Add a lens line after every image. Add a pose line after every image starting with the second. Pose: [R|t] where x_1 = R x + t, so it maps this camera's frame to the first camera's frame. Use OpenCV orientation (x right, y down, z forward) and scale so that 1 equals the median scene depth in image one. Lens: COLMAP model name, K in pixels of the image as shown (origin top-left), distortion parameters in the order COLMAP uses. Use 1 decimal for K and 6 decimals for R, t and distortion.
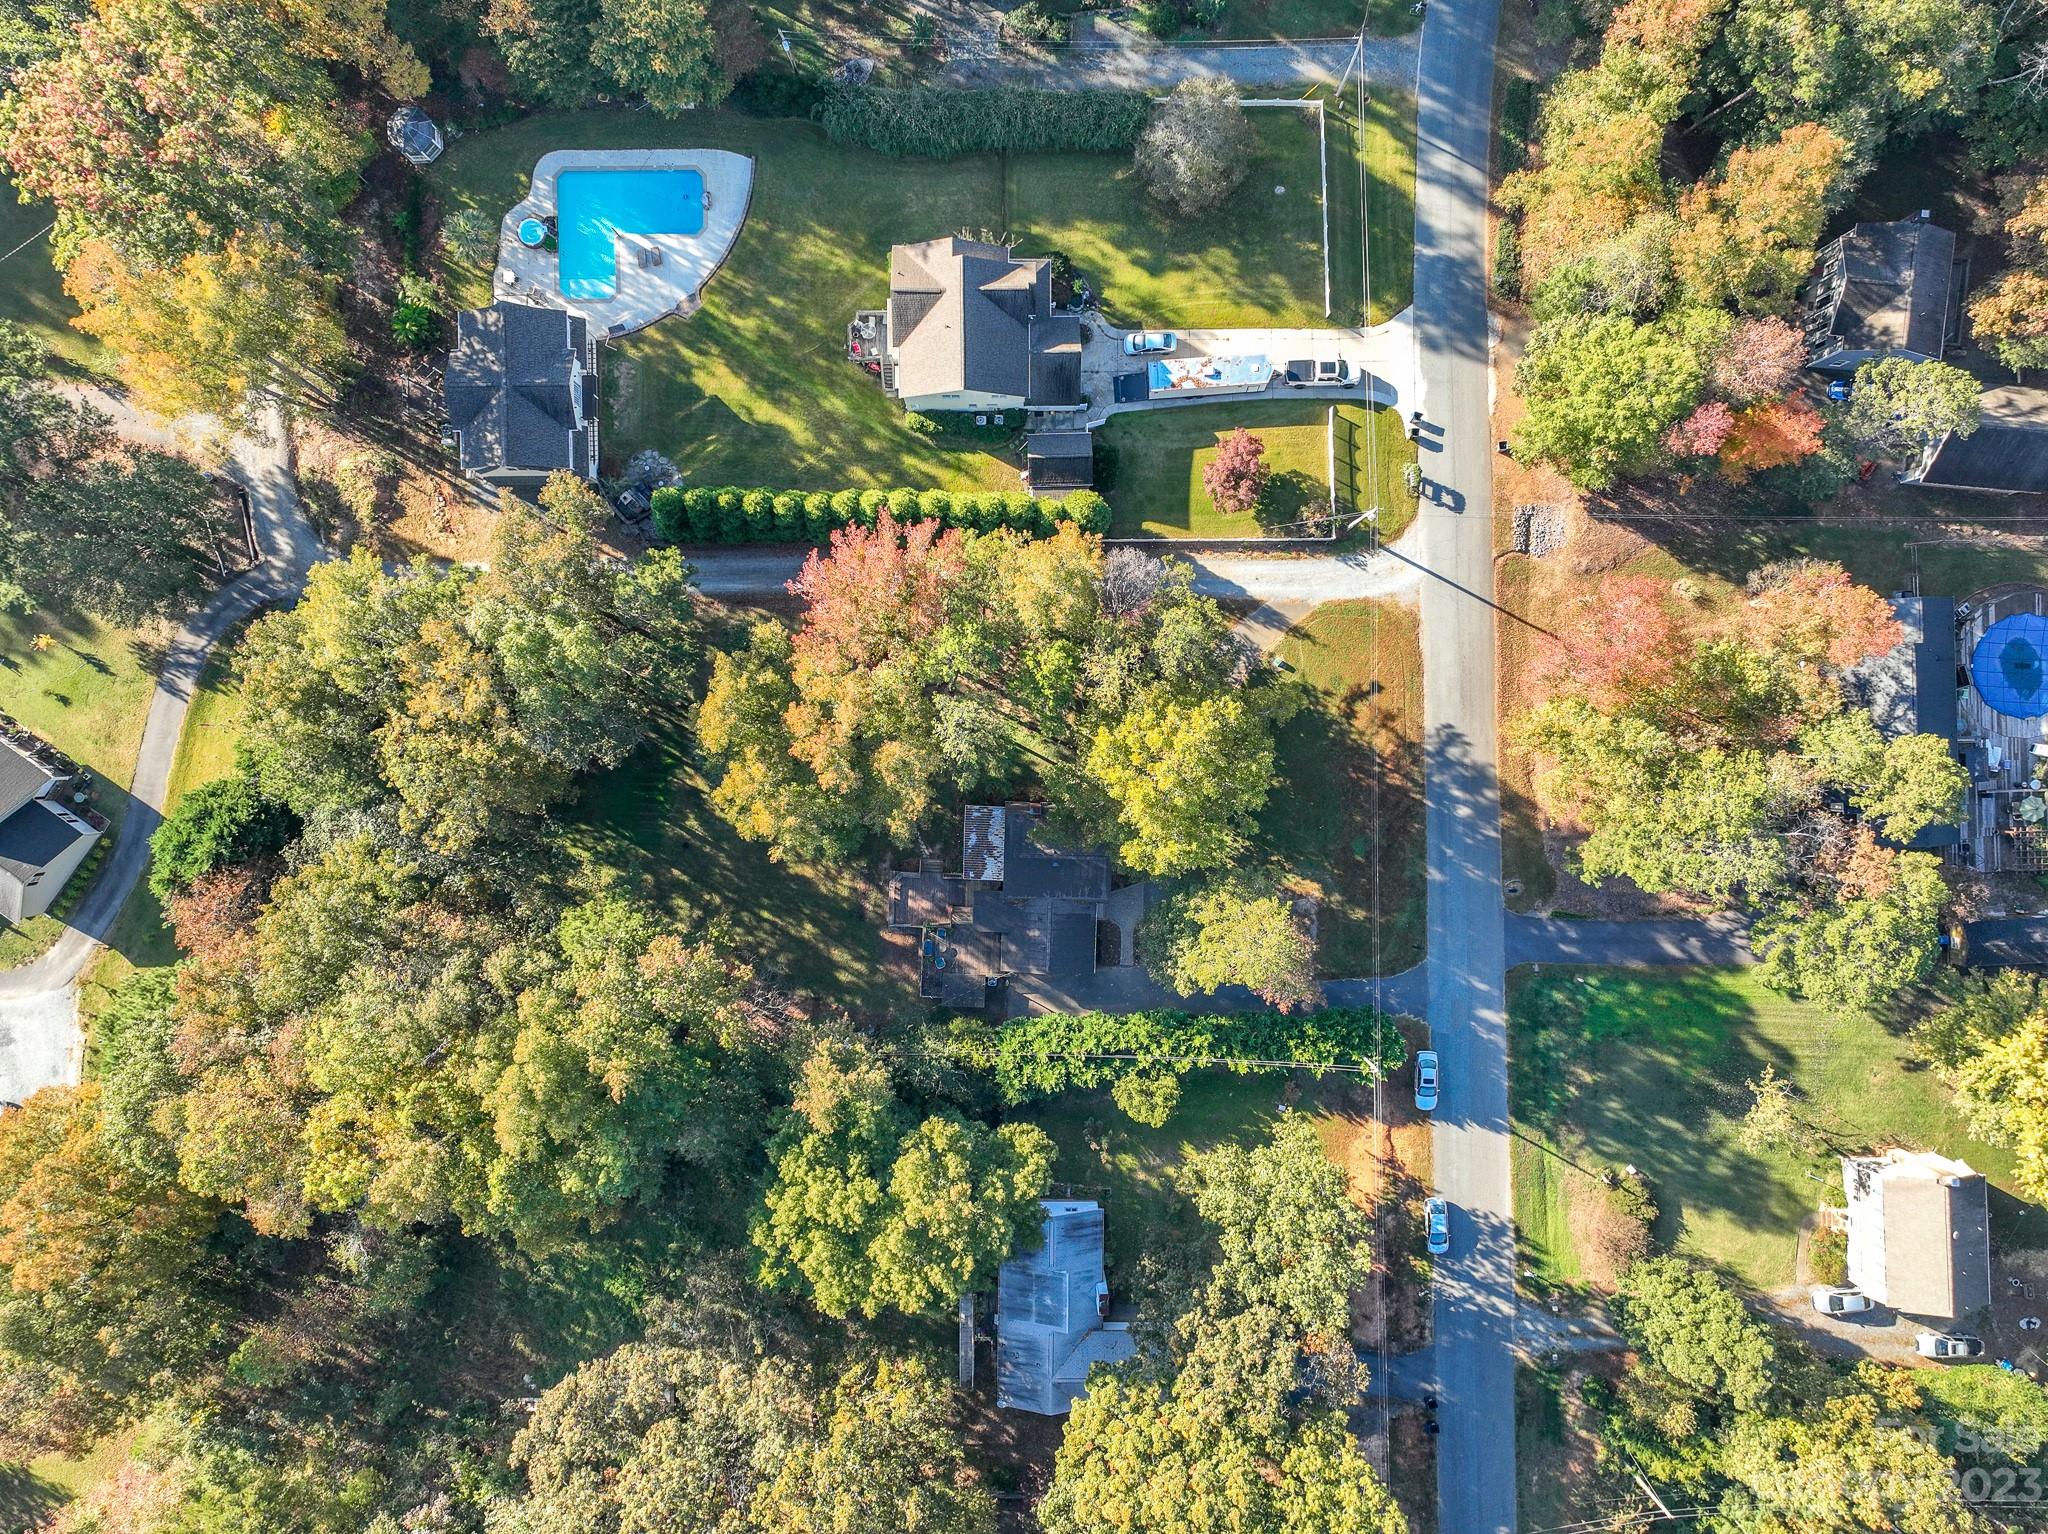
lens RADIAL K [[1438.7, 0, 1024.0], [0, 1438.7, 767.0], [0, 0, 1]] dist [0.000727, 0.001187]
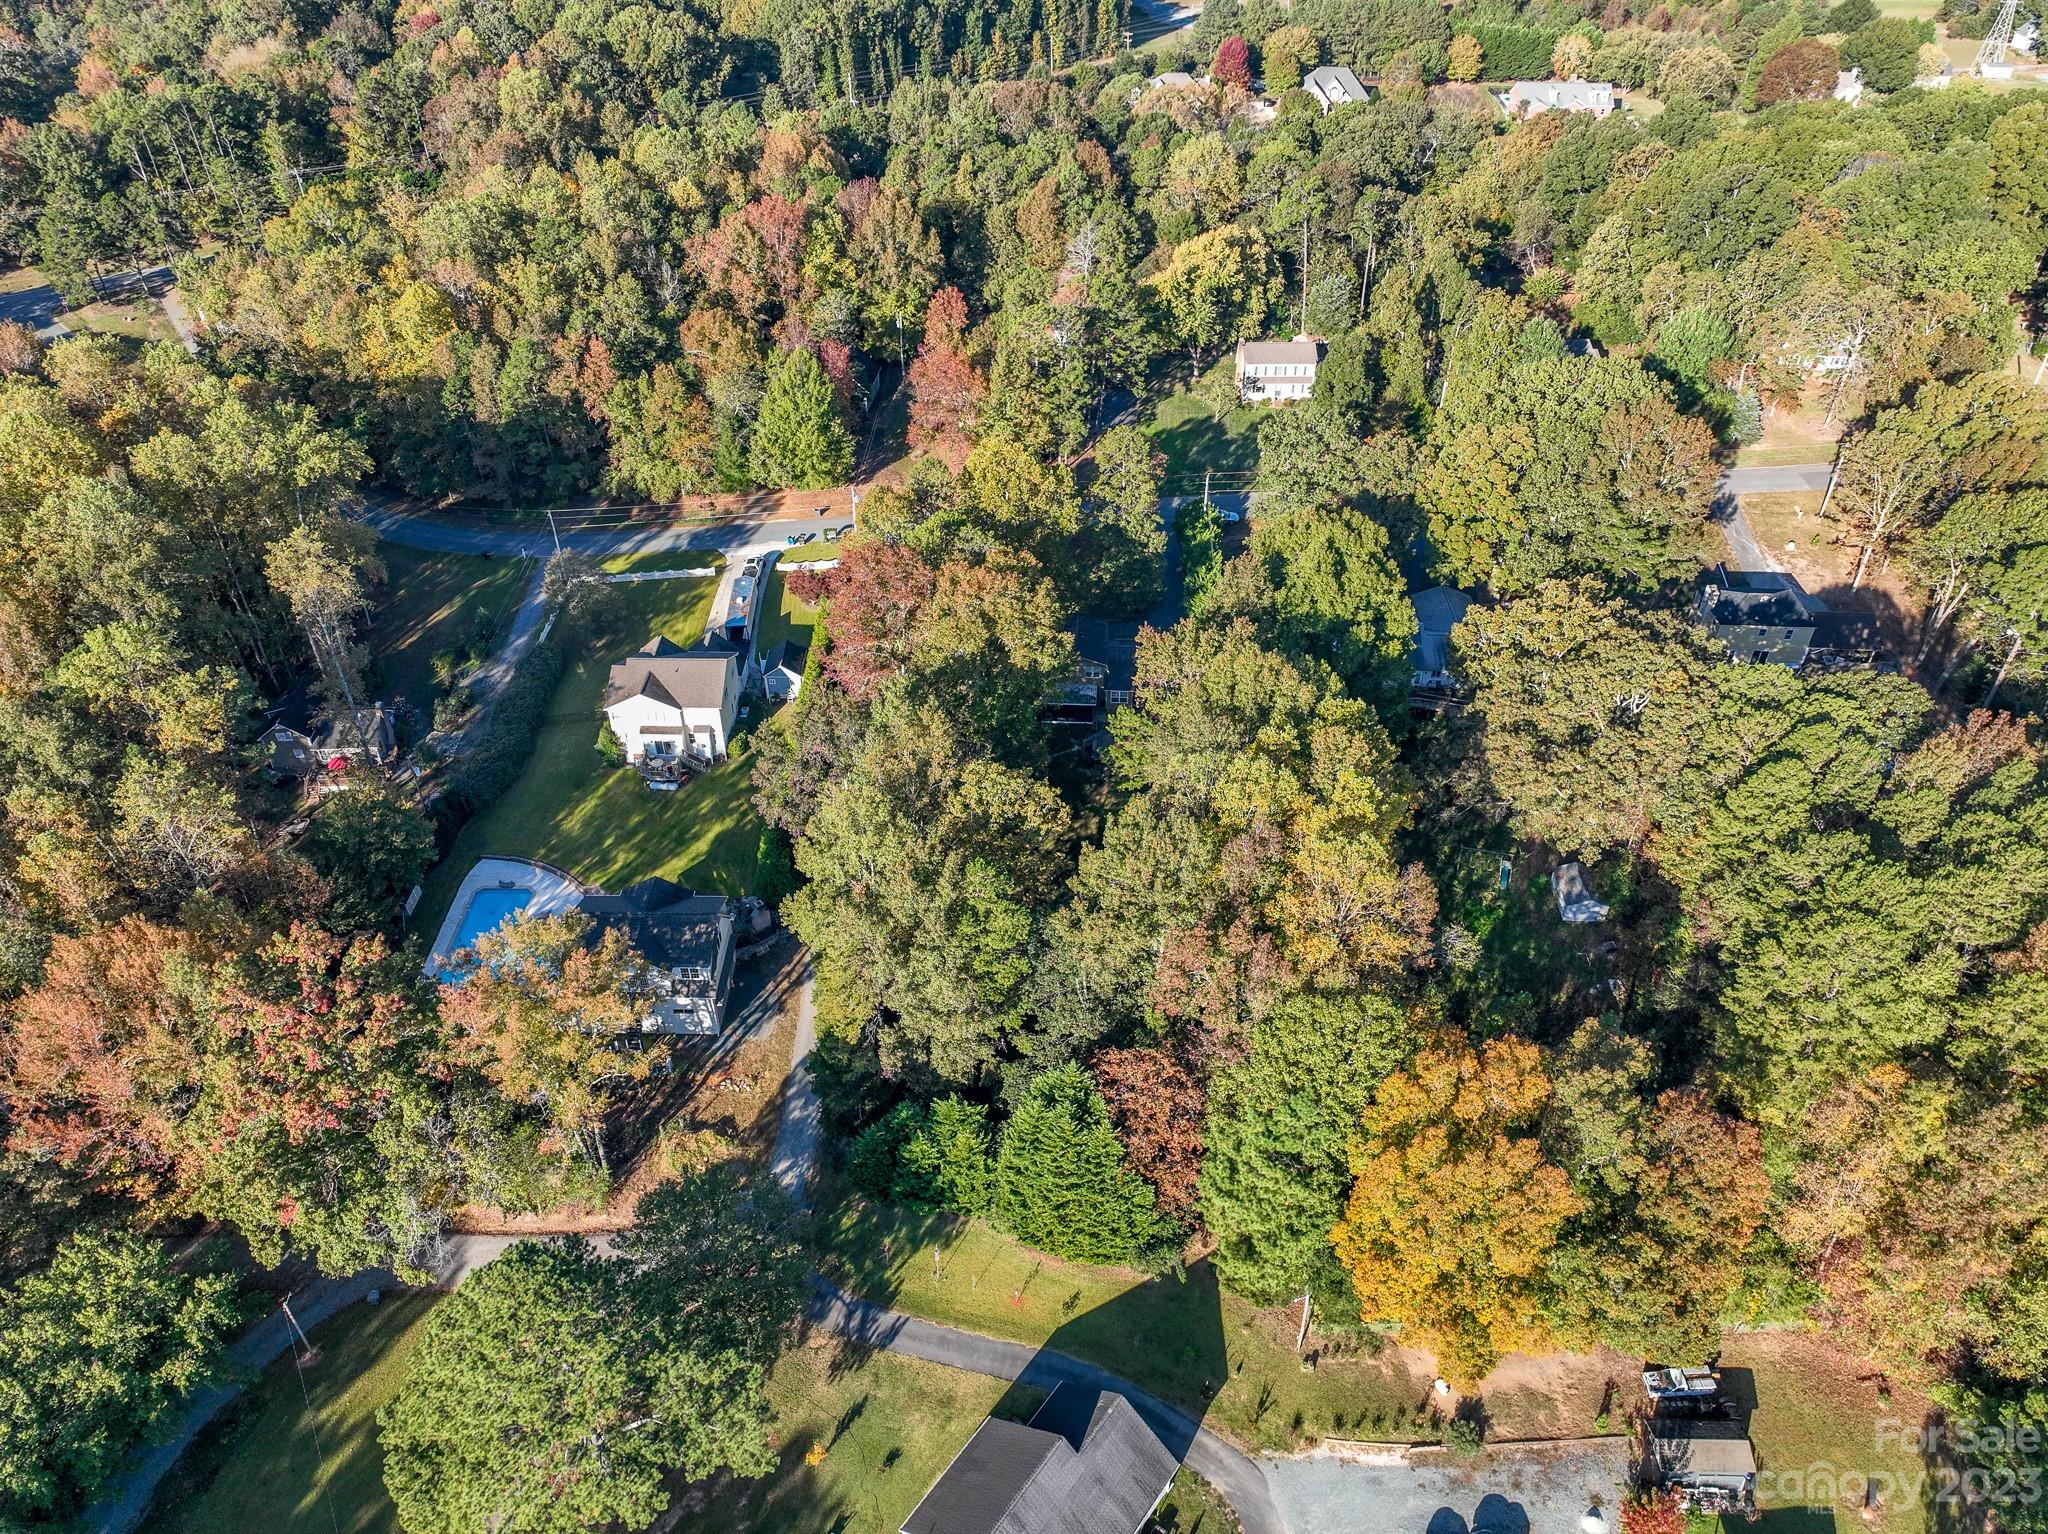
lens RADIAL K [[1438.7, 0, 1024.0], [0, 1438.7, 767.0], [0, 0, 1]] dist [0.000727, 0.001187]
pose [[0.019062, -0.622131, 0.782681, -1.086775], [0.999817, 0.010588, -0.015934, 0.035108], [0.001625, 0.782842, 0.622219, 0.228951]]
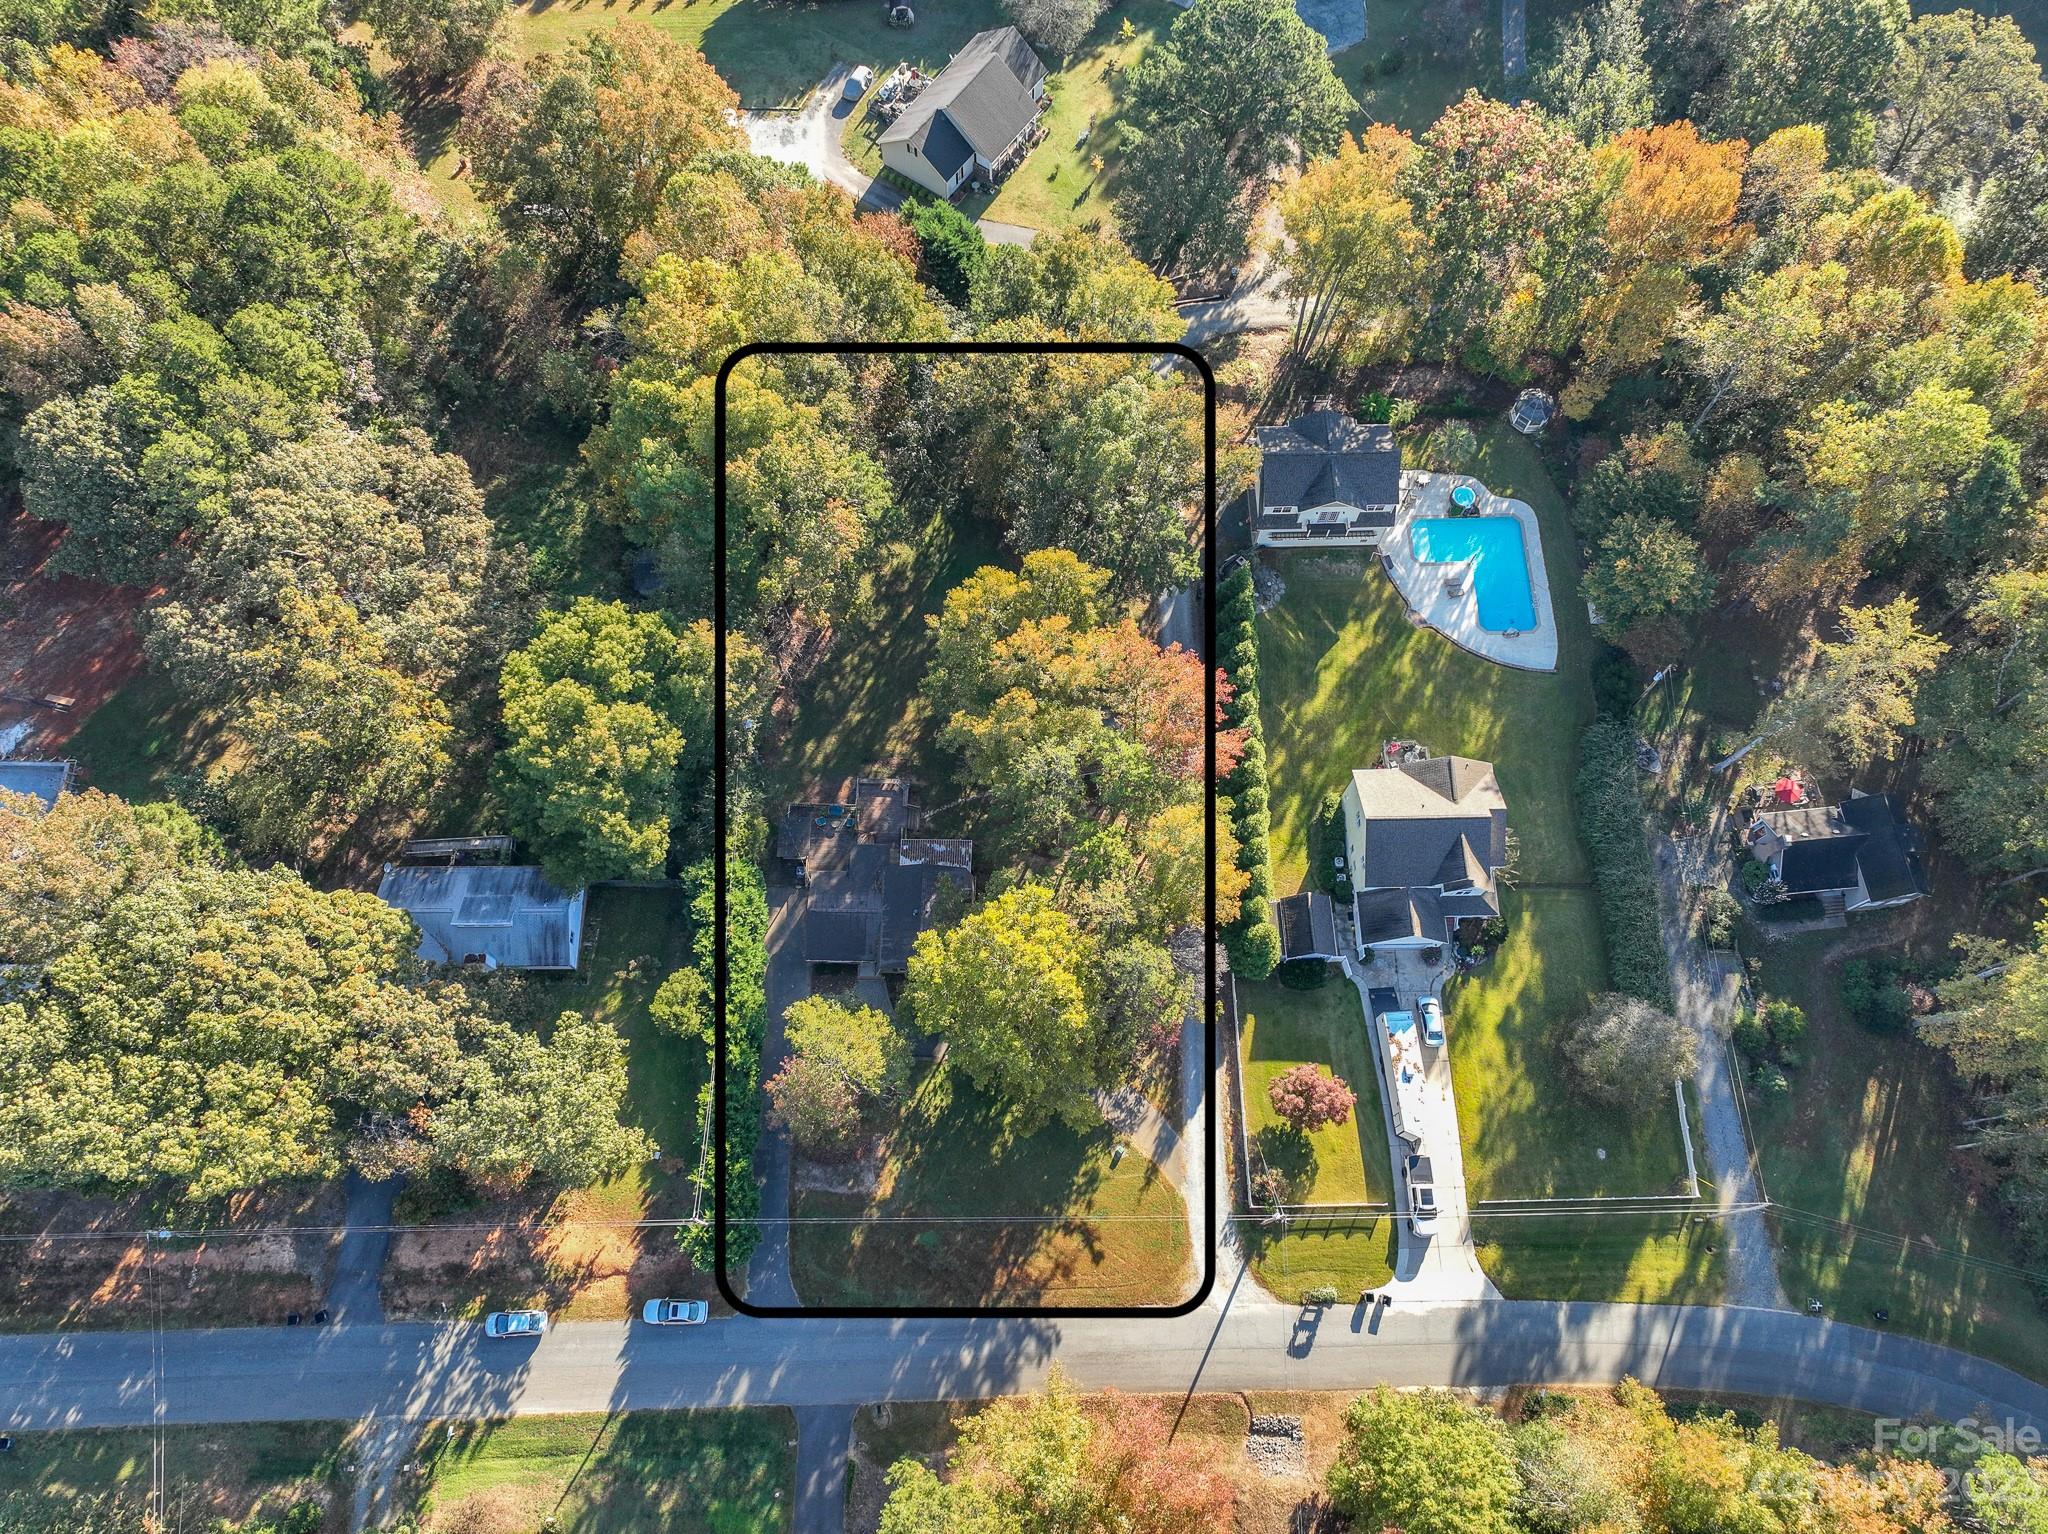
lens RADIAL K [[1438.7, 0, 1024.0], [0, 1438.7, 767.0], [0, 0, 1]] dist [0.000727, 0.001187]
pose [[0.015095, 0.933474, -0.358328, 0.281908], [-0.999465, 0.003684, -0.032507, 0.022439], [-0.029024, 0.358627, 0.933030, 0.005124]]
